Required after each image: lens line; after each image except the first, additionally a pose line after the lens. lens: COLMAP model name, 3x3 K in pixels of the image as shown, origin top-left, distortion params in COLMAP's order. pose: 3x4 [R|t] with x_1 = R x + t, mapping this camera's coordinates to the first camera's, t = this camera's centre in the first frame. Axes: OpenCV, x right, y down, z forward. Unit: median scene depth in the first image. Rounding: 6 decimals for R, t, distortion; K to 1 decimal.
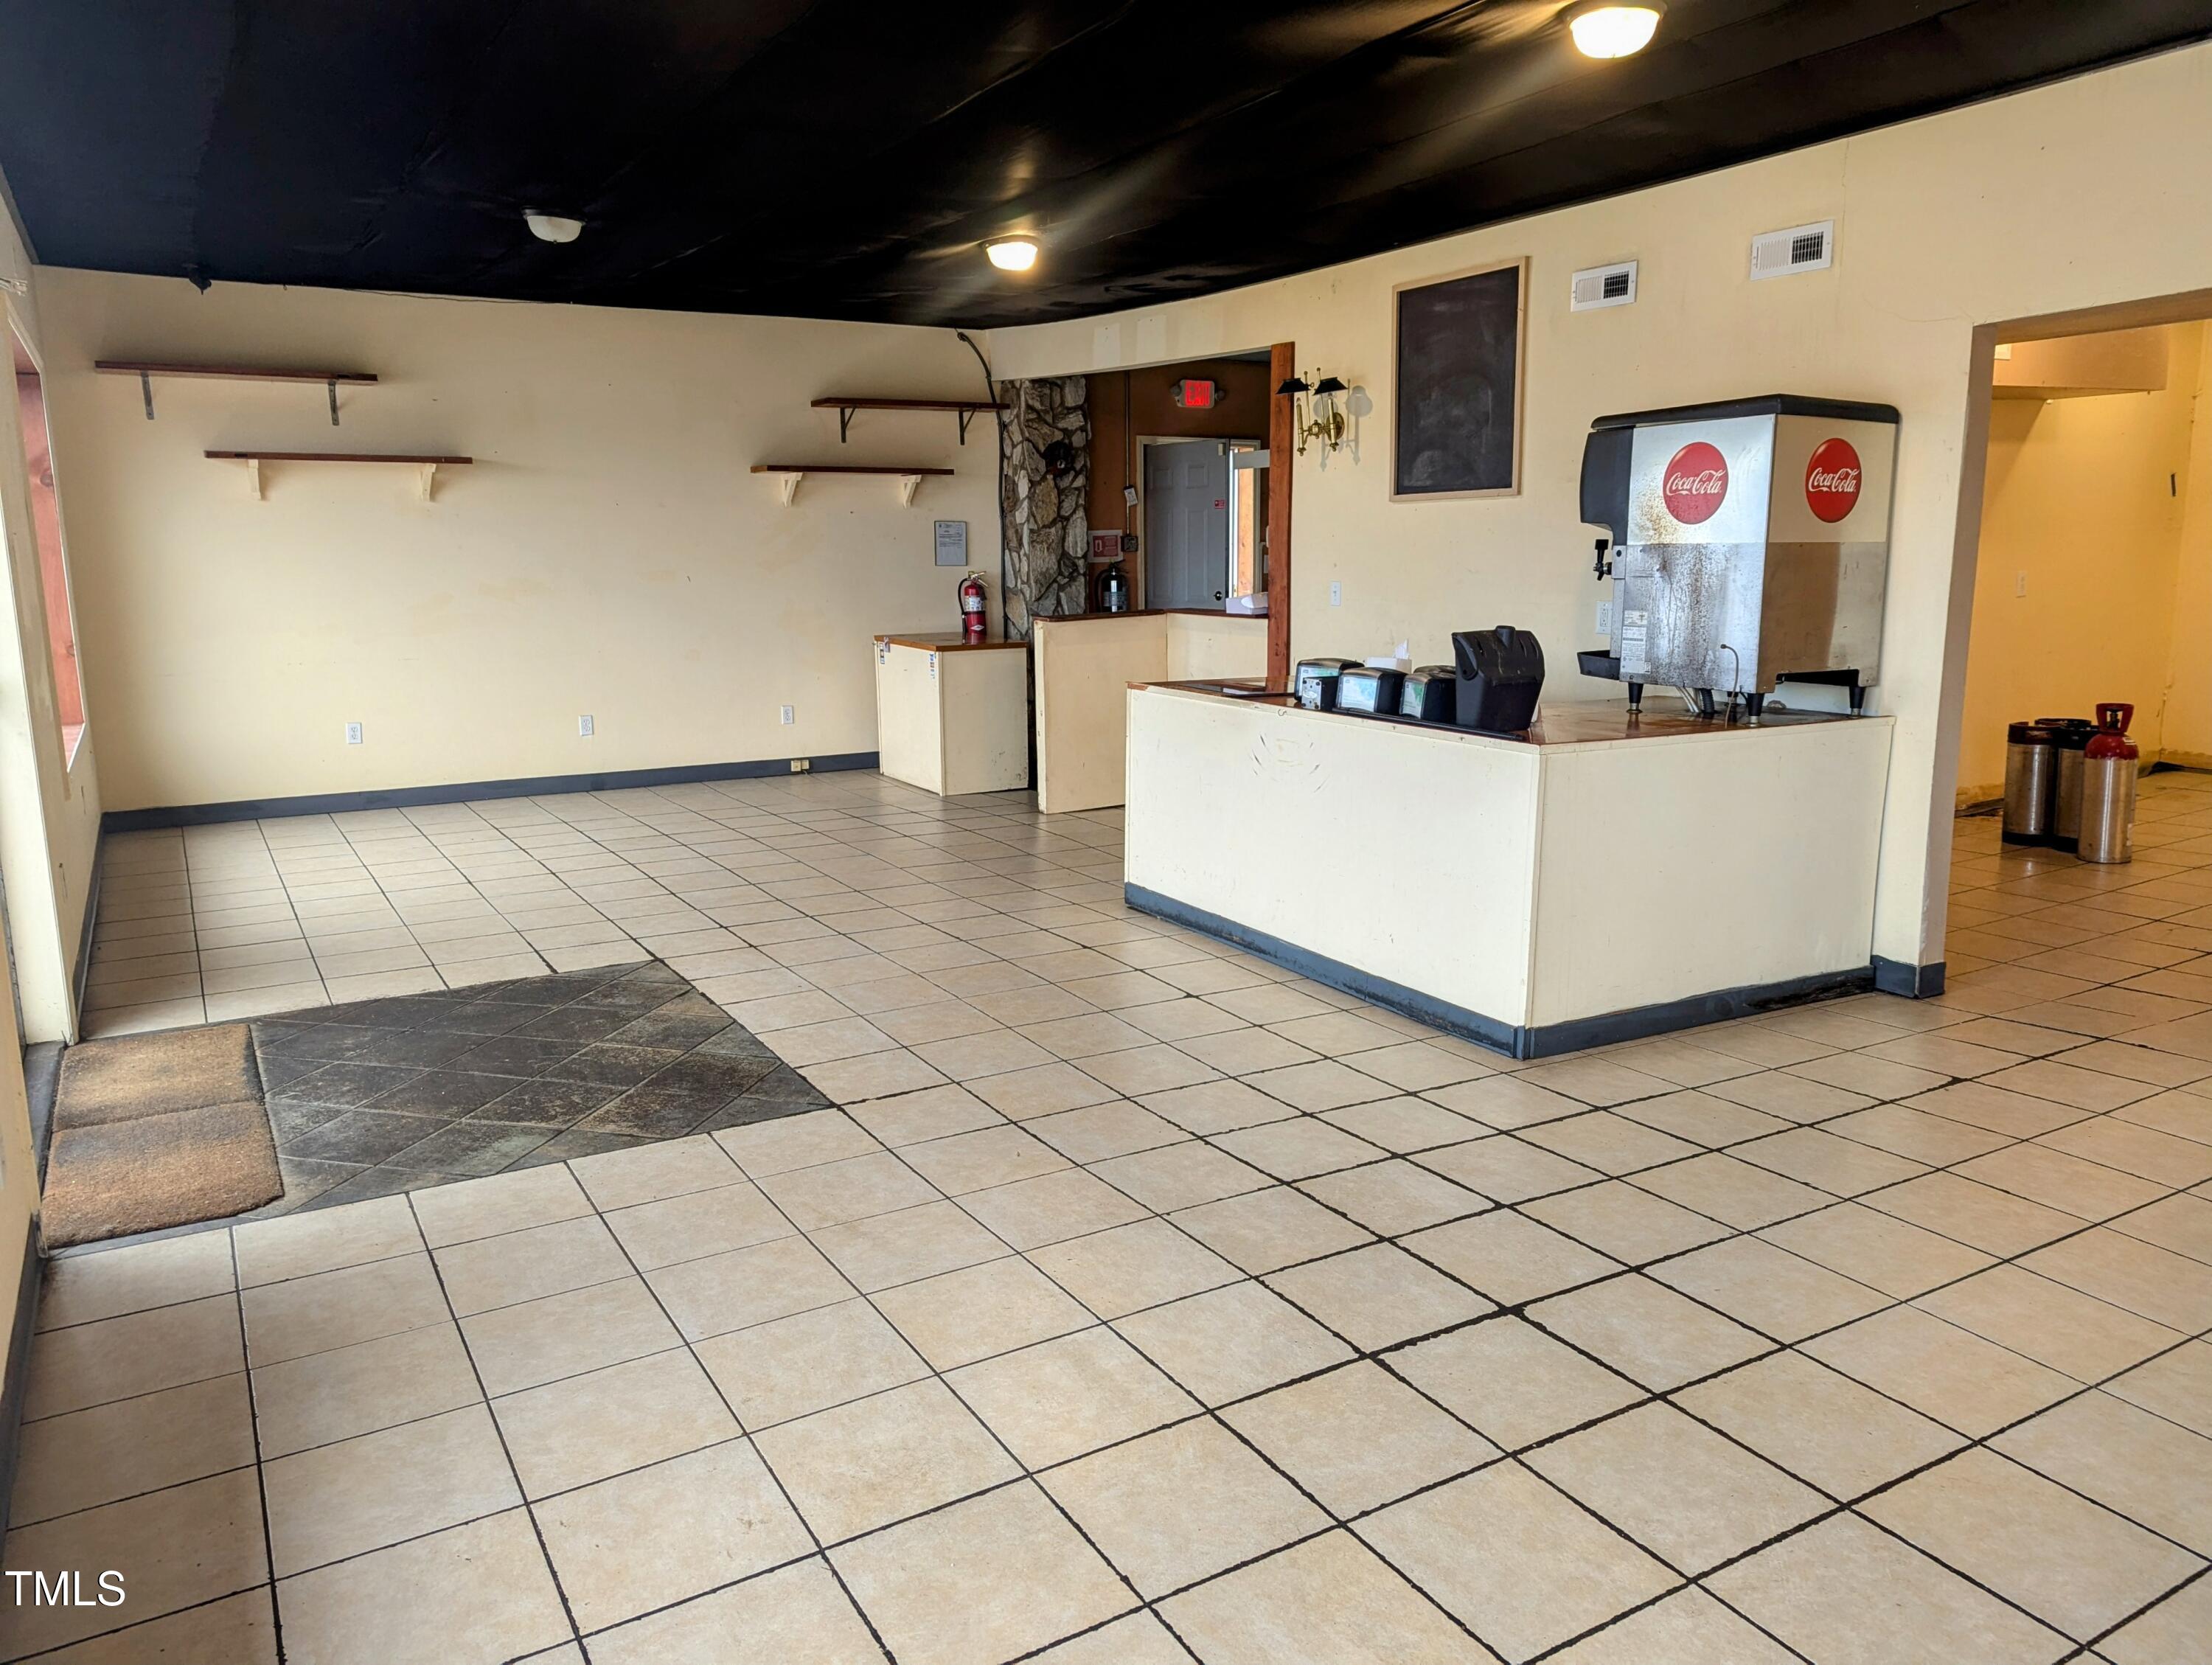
lens RADIAL K [[1557.2, 0, 1100.4], [0, 1557.2, 800.1], [0, 0, 1]] dist [0.063801, -0.050935]
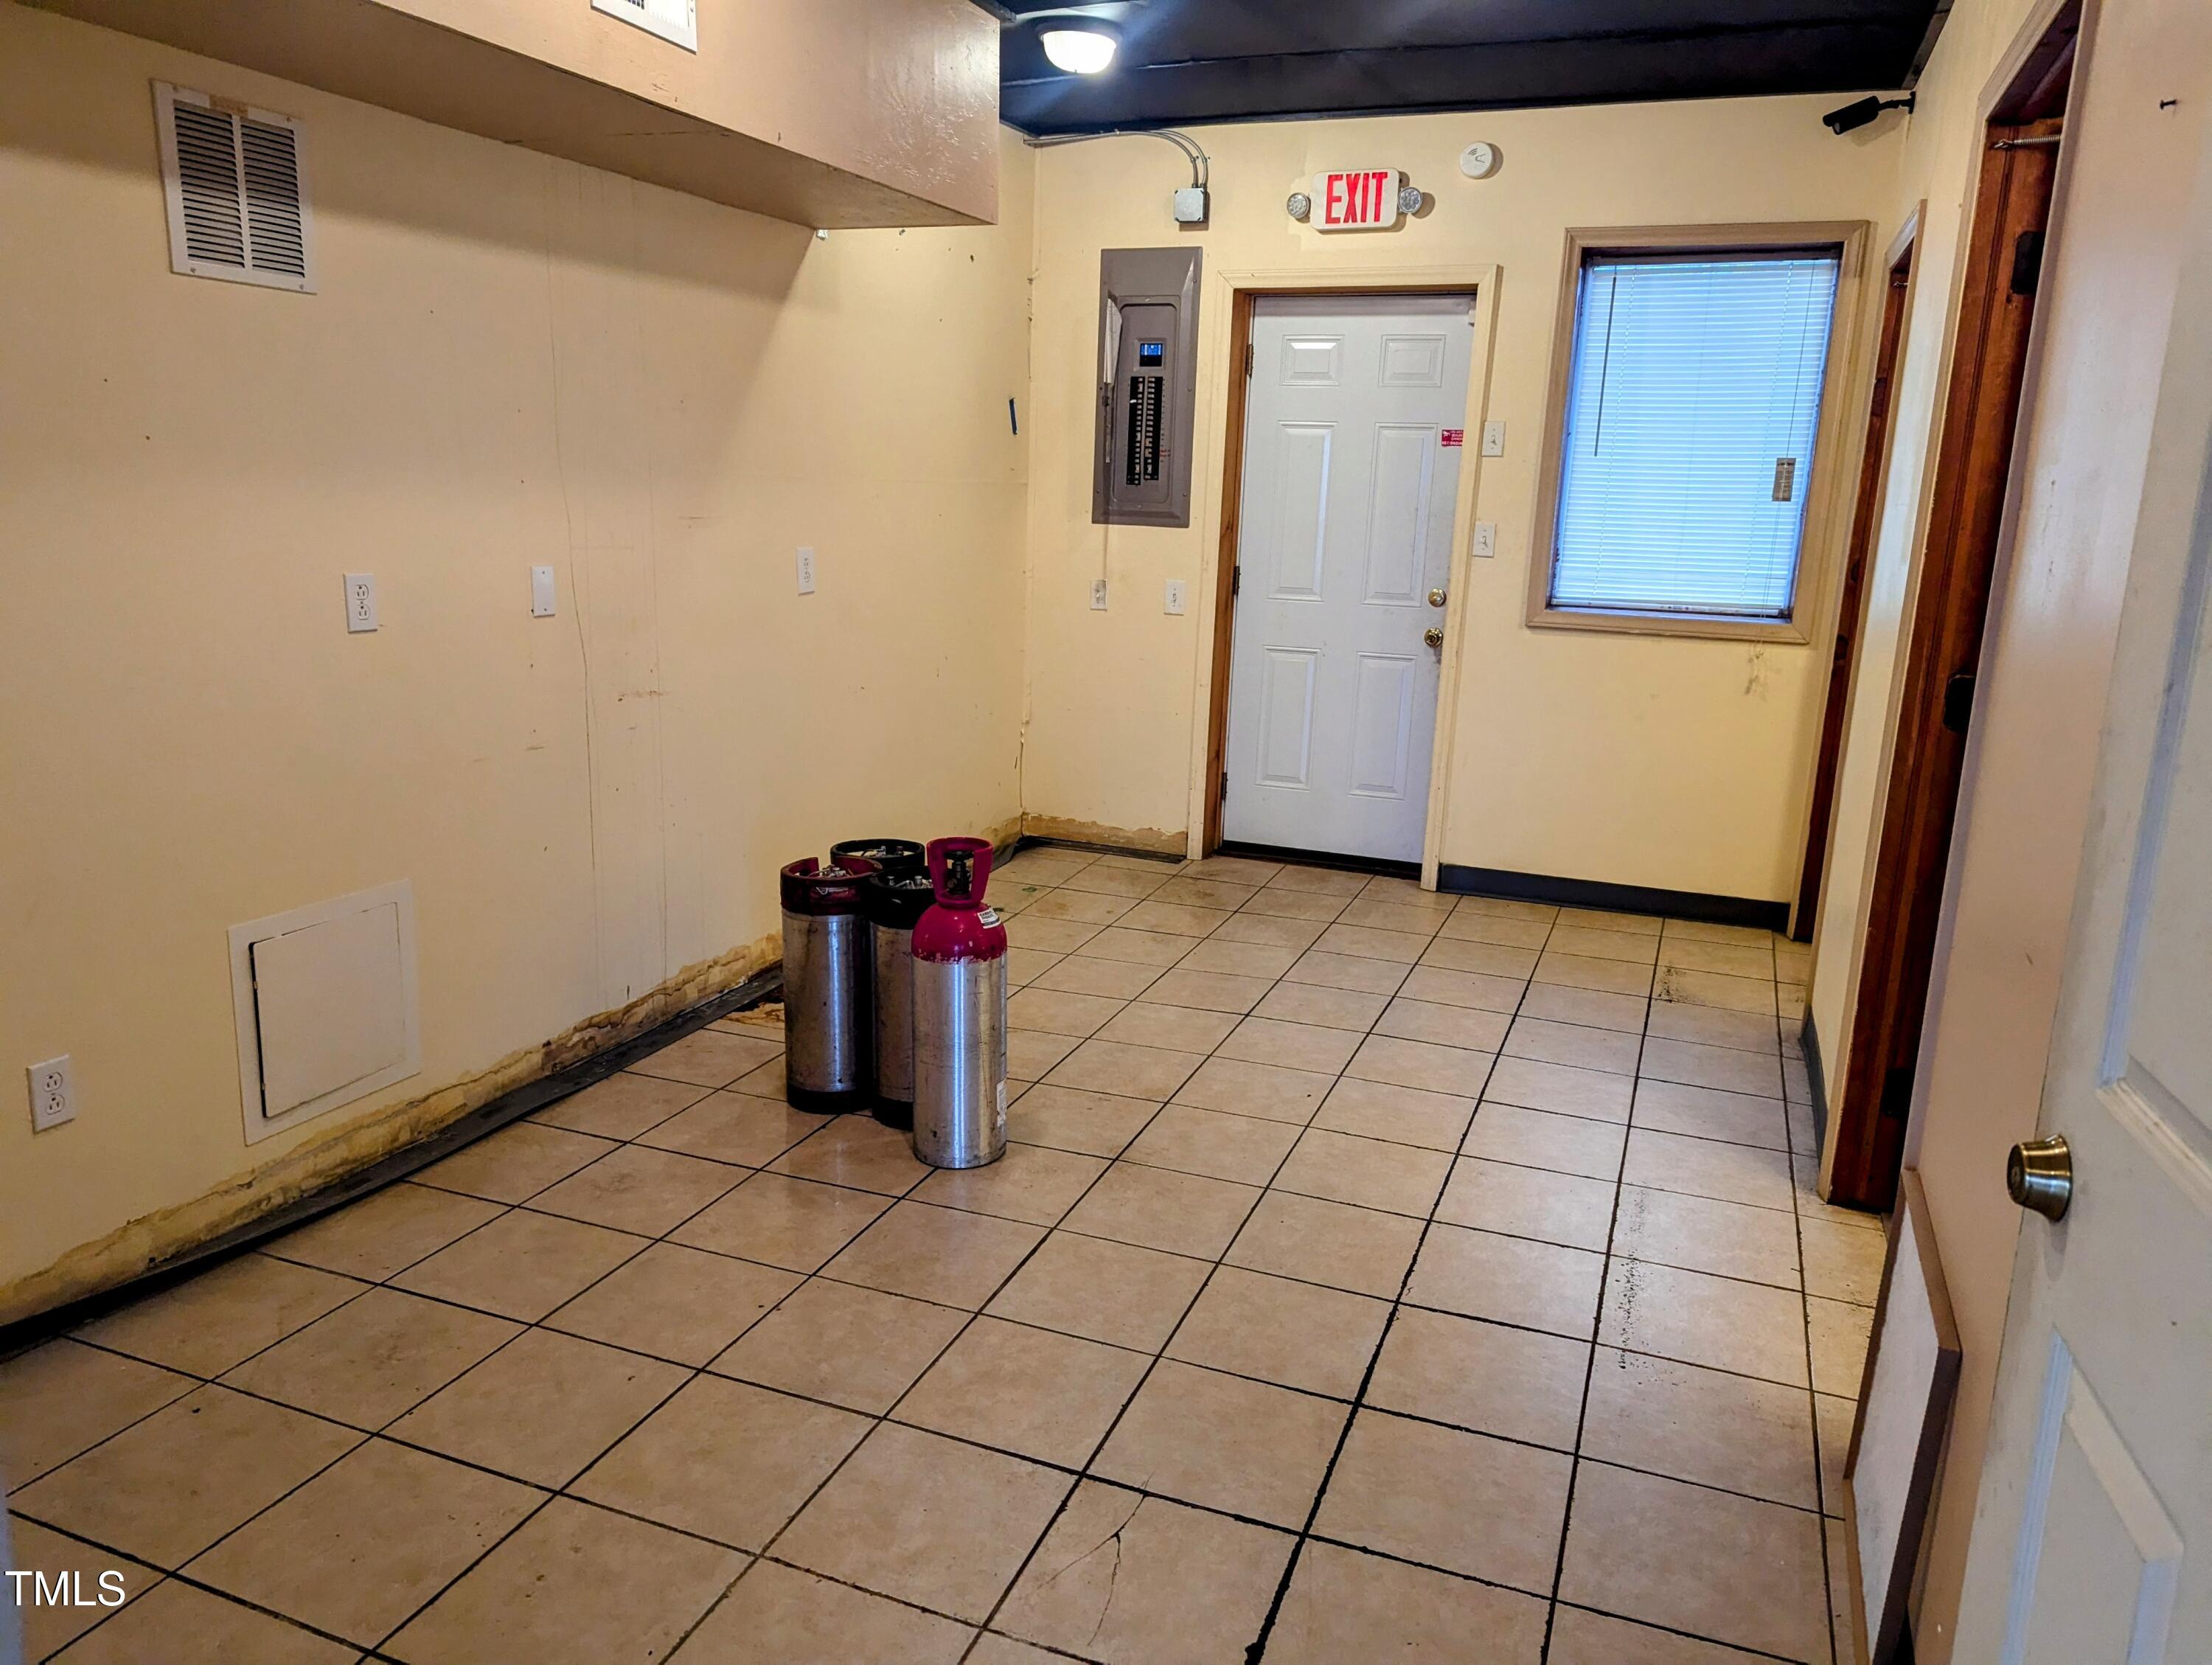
lens RADIAL K [[1557.2, 0, 1104.3], [0, 1557.2, 828.1], [0, 0, 1]] dist [0.063801, -0.050935]
pose [[0.790880, -0.089209, 0.605434, 0.375642], [0.055853, 0.995711, 0.073754, -0.093890], [-0.609417, -0.024515, 0.792471, 0.577921]]
